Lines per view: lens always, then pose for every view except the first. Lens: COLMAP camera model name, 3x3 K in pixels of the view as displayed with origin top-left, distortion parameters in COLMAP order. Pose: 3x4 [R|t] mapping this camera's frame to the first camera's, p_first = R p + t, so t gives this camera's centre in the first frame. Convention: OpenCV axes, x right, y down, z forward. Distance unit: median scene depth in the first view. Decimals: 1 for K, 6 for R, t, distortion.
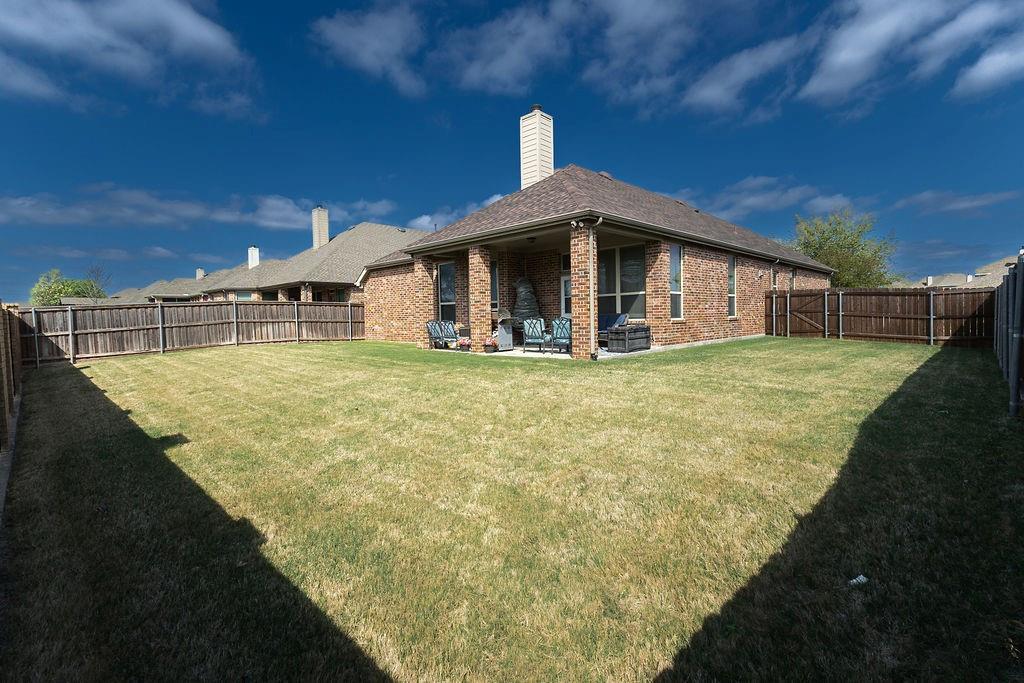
lens RADIAL K [[483.0, 0, 505.4], [0, 483.0, 344.9], [0, 0, 1]] dist [0.002853, 0.000117]
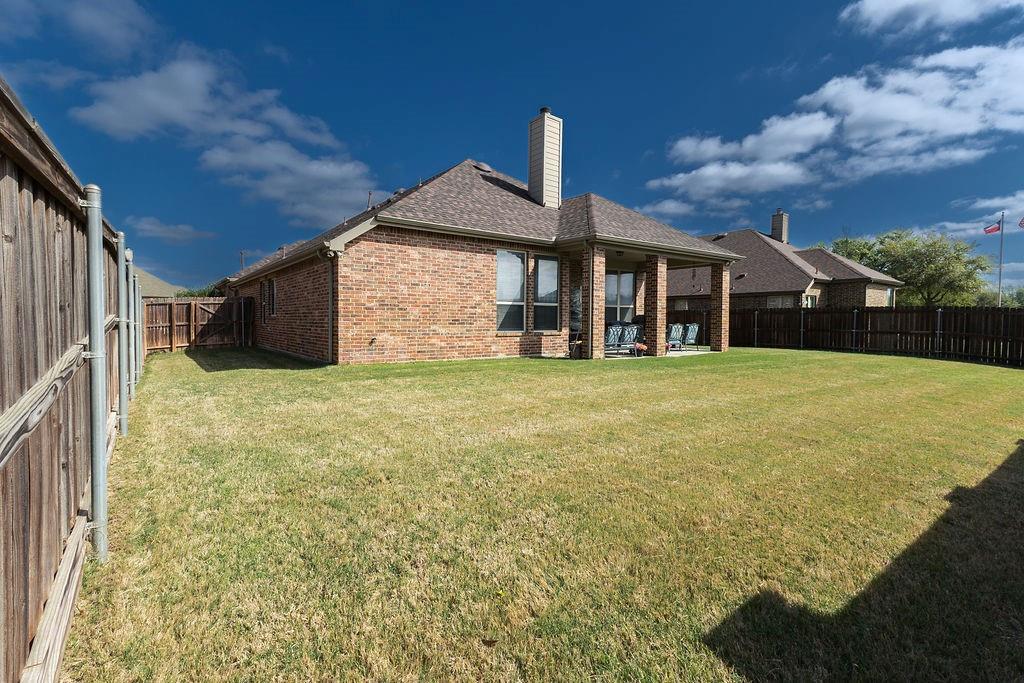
lens RADIAL K [[483.0, 0, 505.2], [0, 483.0, 332.4], [0, 0, 1]] dist [0.002853, 0.000117]
pose [[0.133036, -0.005273, 0.991097, -0.989090], [0.050212, 0.998738, -0.001426, -0.044210], [-0.989838, 0.049955, 0.133133, 1.026684]]
